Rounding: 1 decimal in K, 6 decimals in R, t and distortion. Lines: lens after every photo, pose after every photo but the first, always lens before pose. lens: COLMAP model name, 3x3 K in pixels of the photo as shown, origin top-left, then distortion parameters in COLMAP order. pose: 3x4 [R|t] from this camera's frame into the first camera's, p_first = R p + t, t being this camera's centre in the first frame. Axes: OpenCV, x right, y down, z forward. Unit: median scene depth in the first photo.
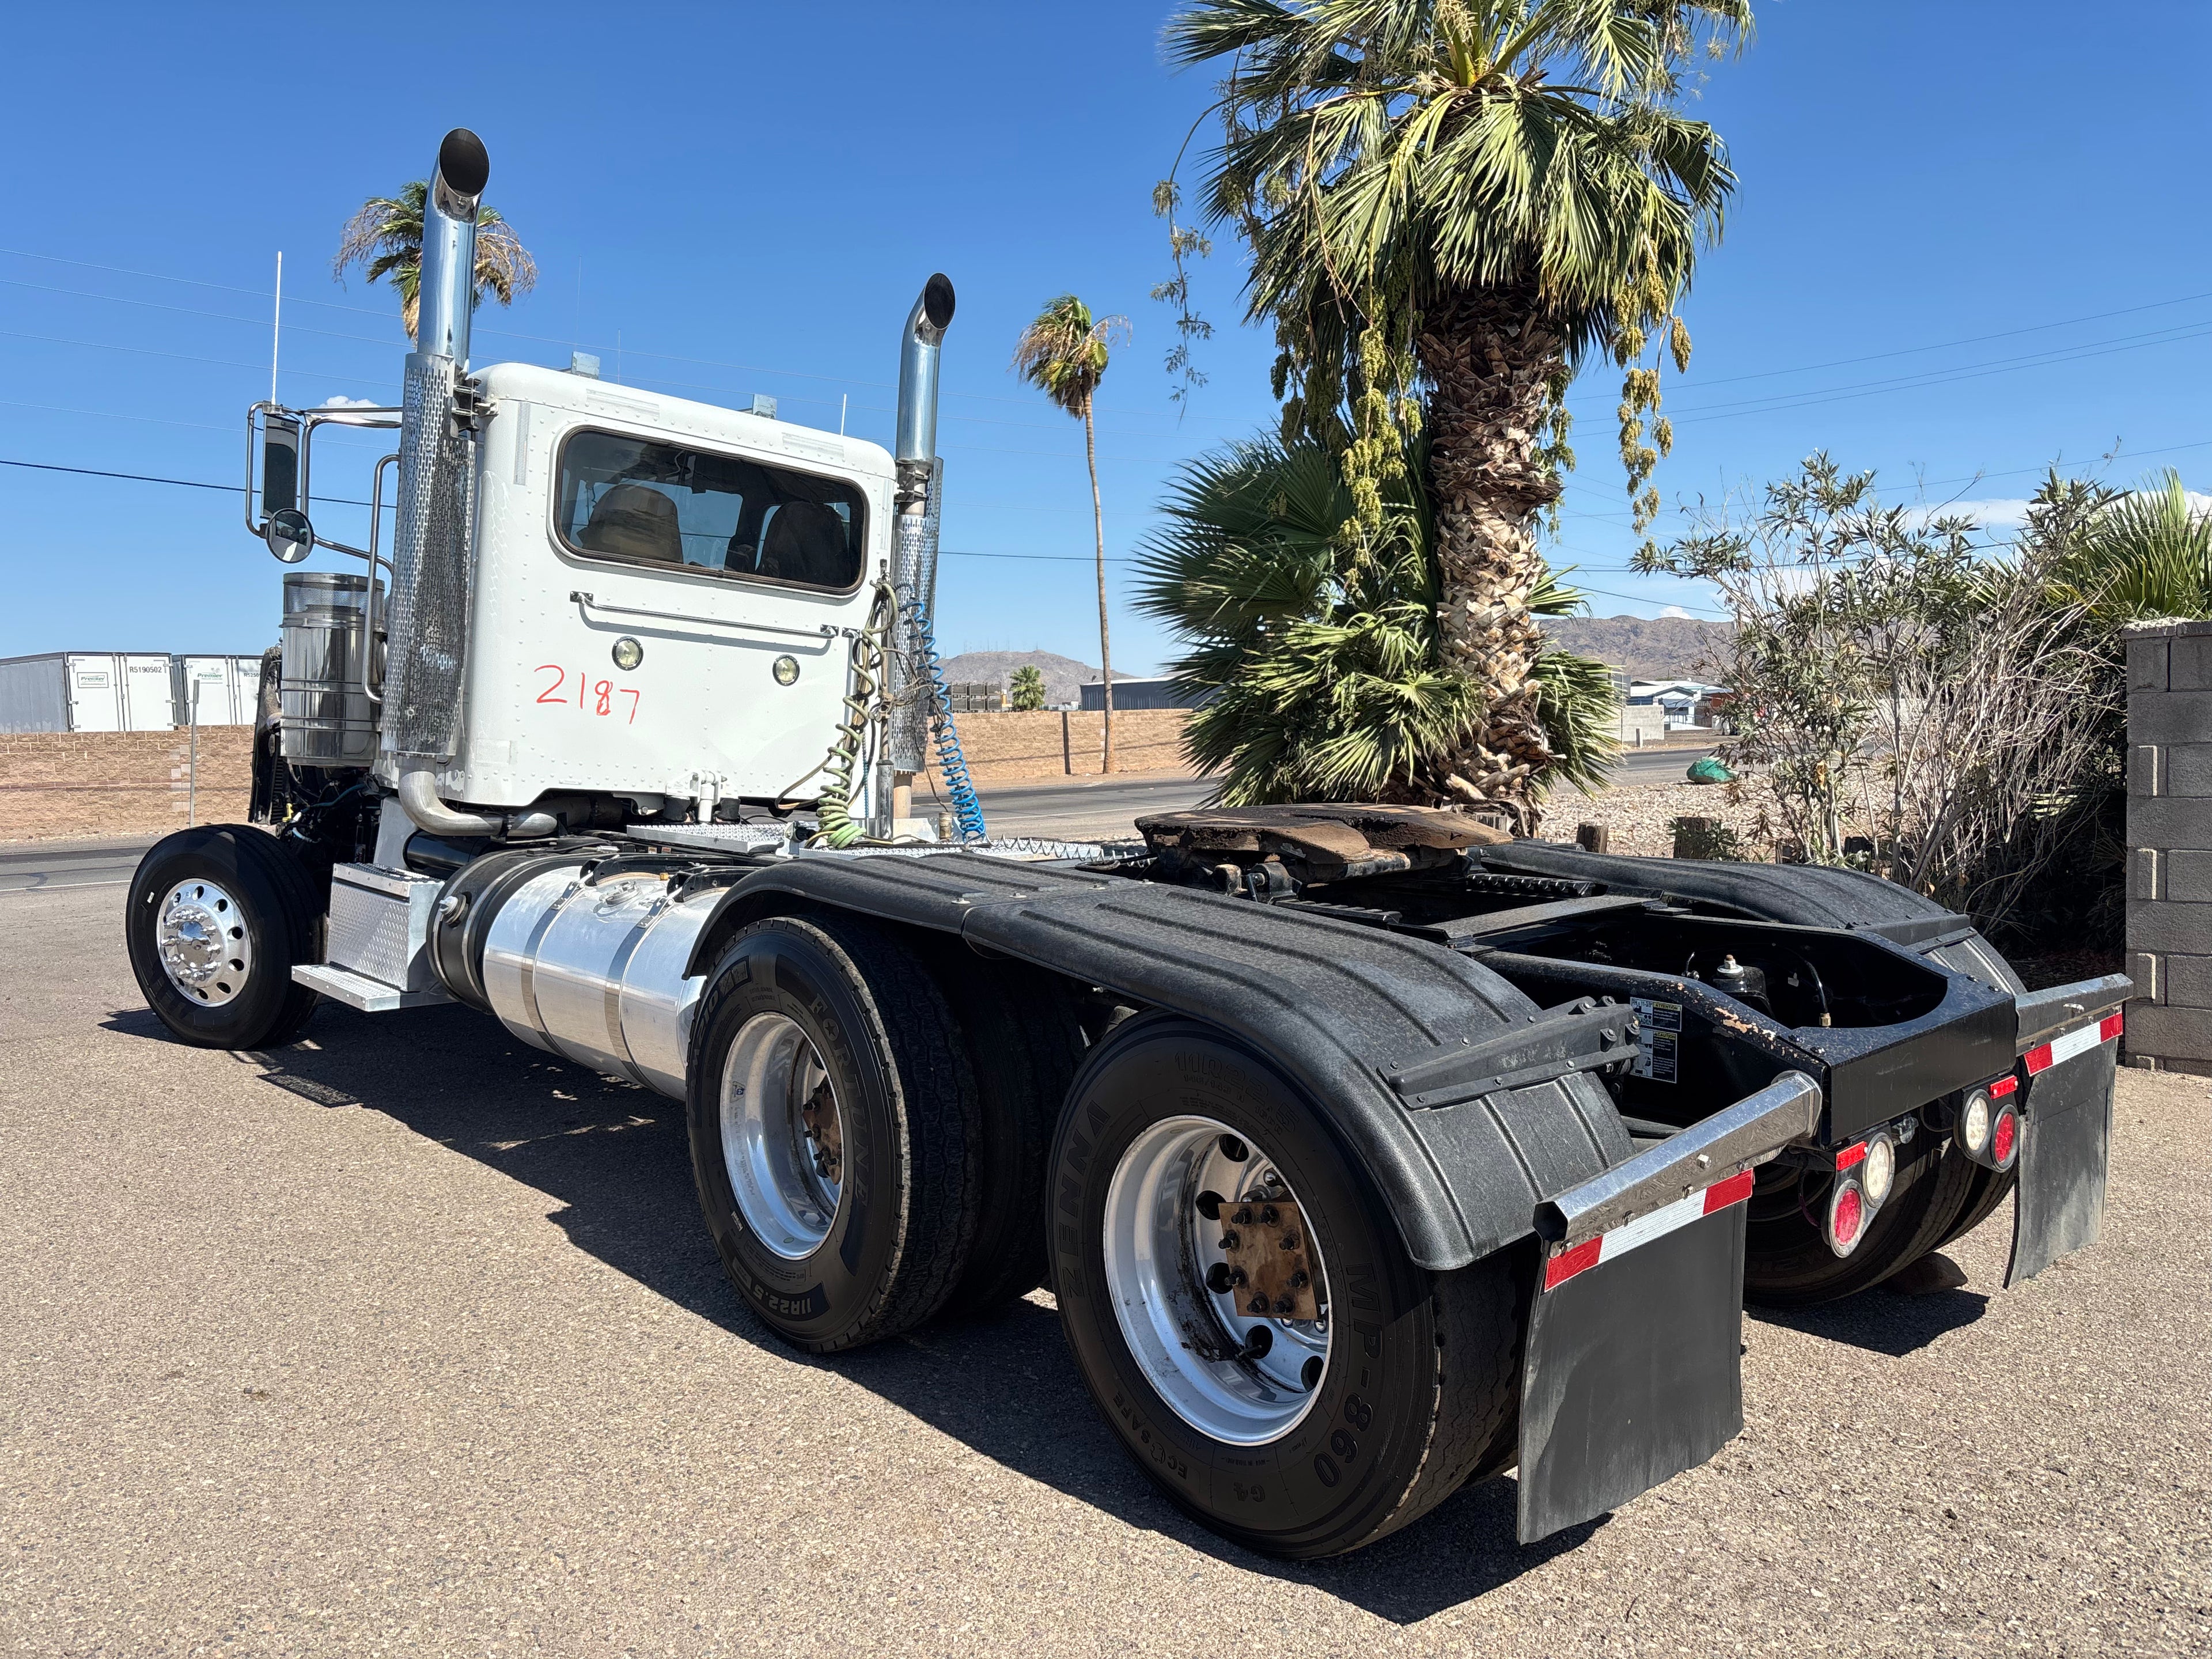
lens RADIAL K [[1693.4, 0, 1106.0], [0, 1693.4, 829.5], [0, 0, 1]] dist [0.002331, 0.001726]
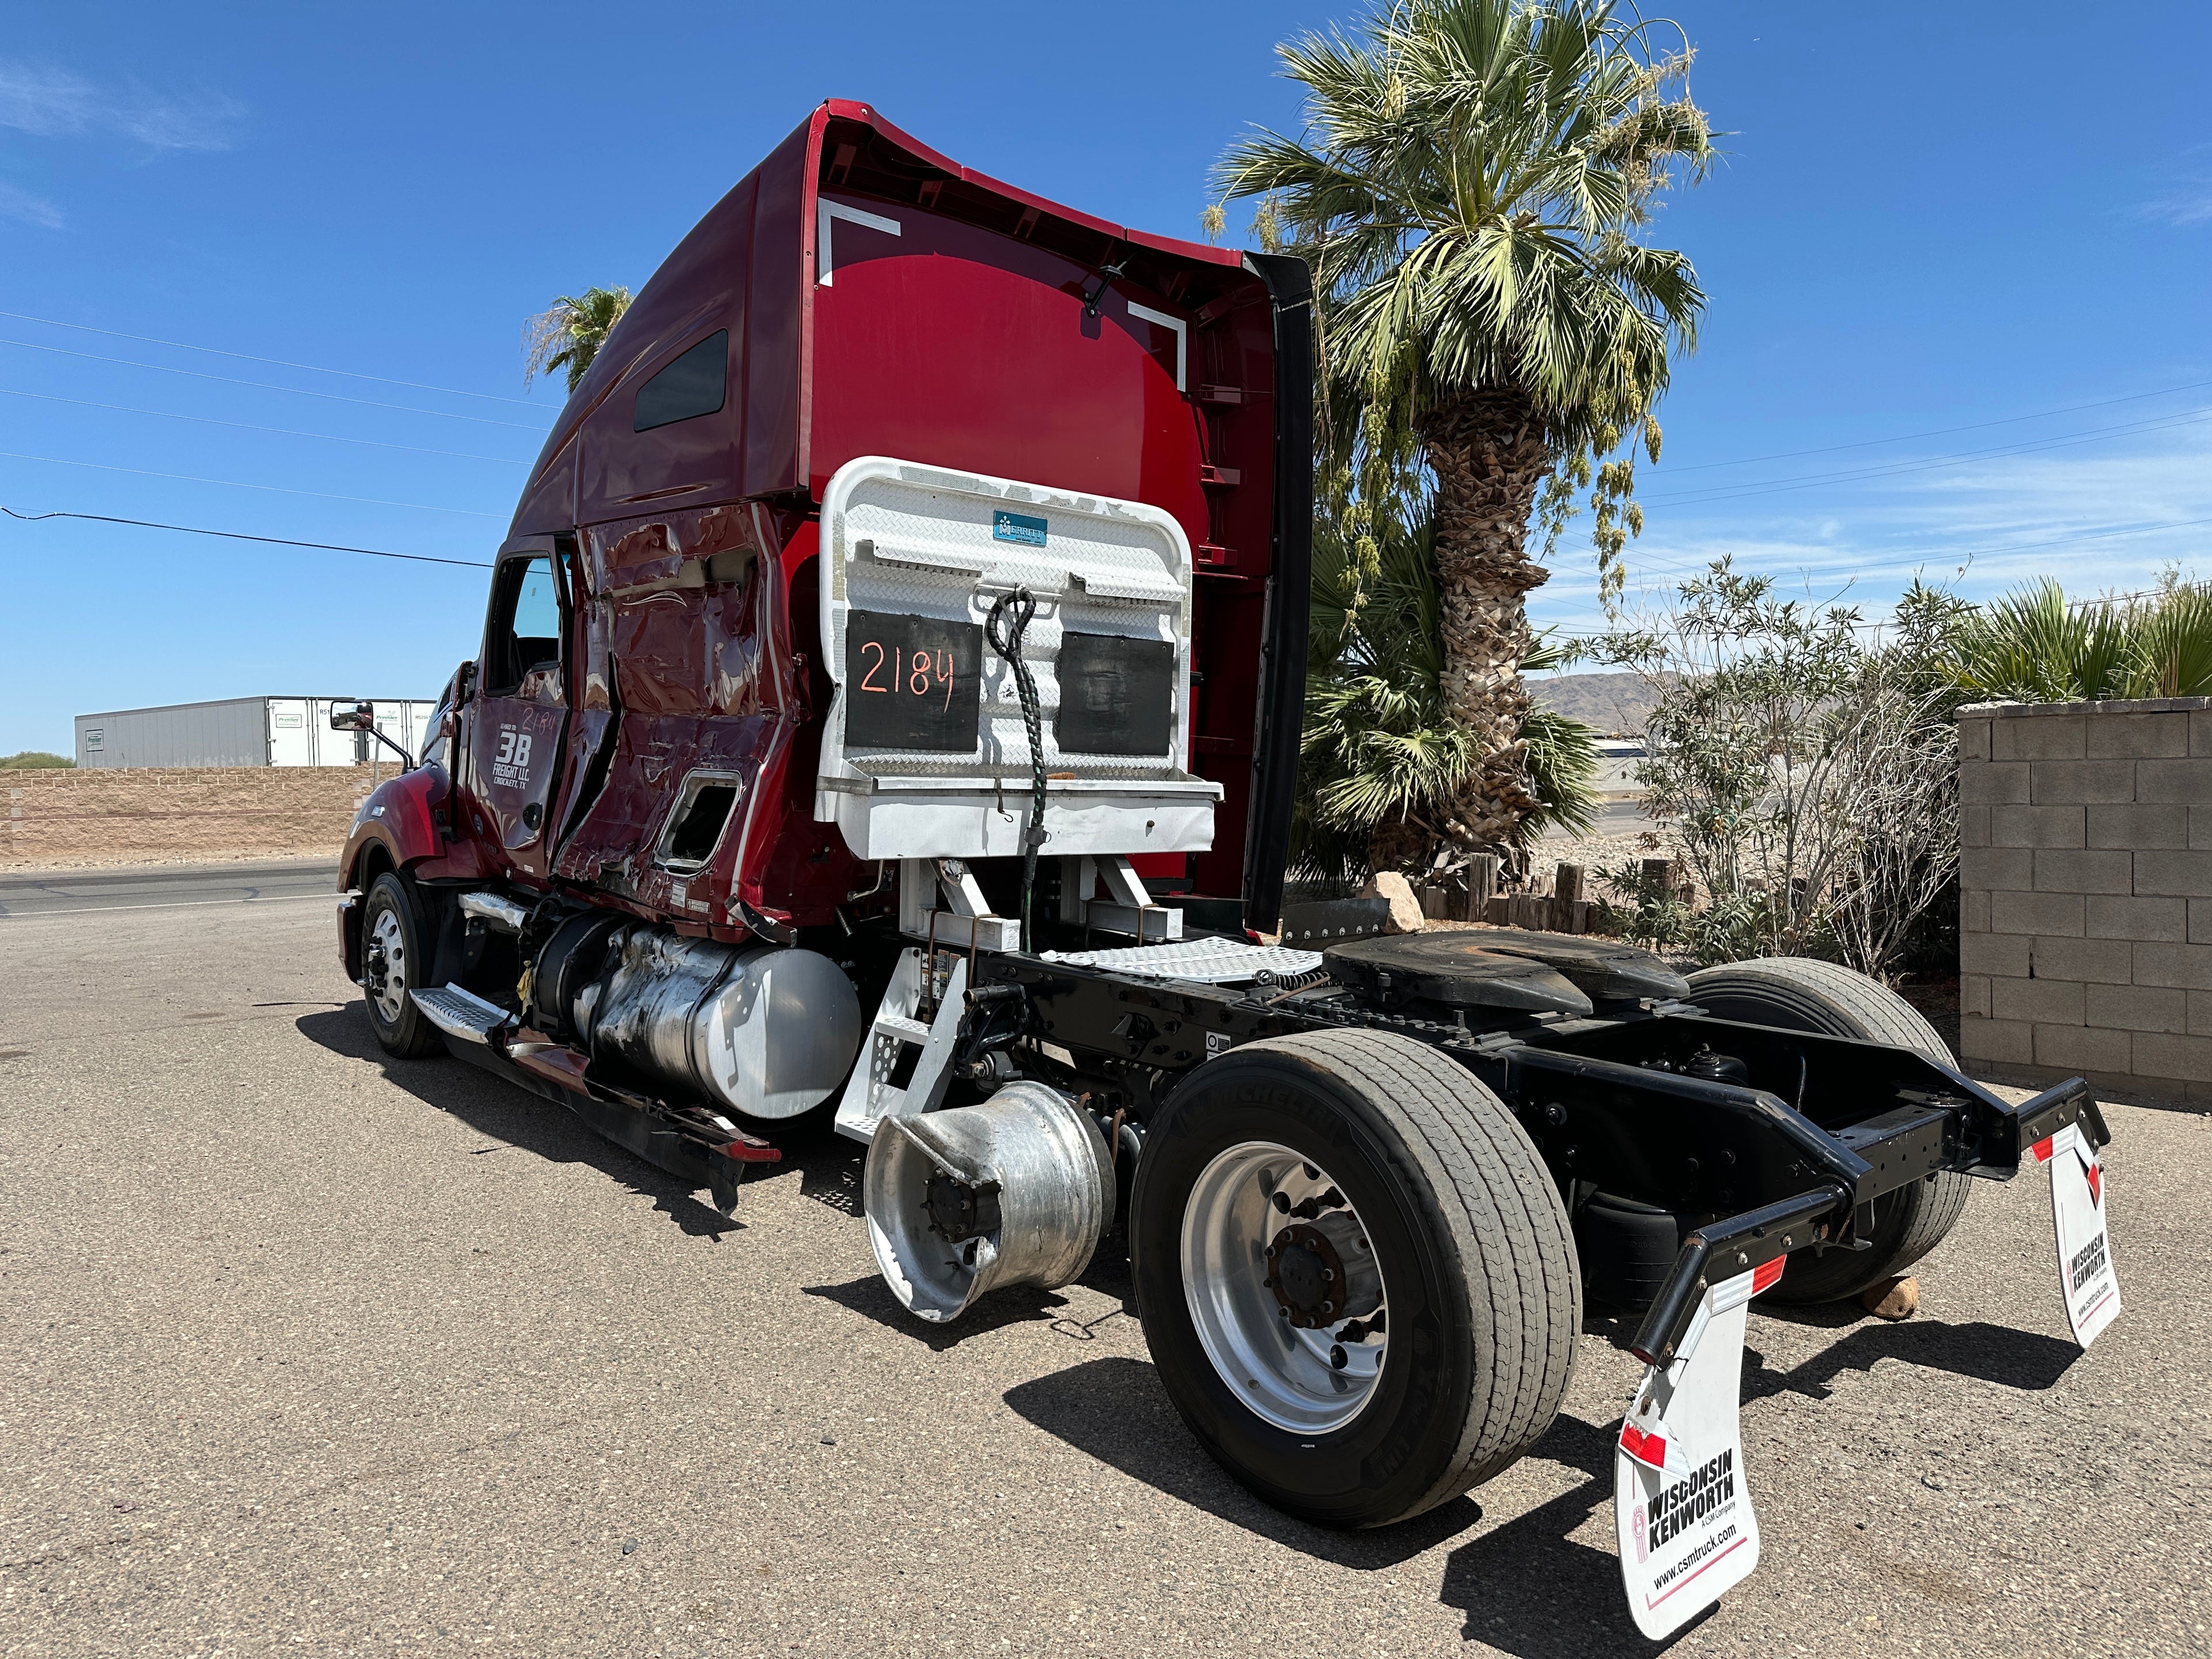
lens RADIAL K [[1588.5, 0, 1106.0], [0, 1588.5, 829.5], [0, 0, 1]] dist [0.042295, 0.000955]
pose [[0.998395, 0.012965, -0.055135, 0.028638], [-0.014151, 0.999676, -0.021171, 0.000684], [0.054843, 0.021917, 0.998254, -0.103766]]
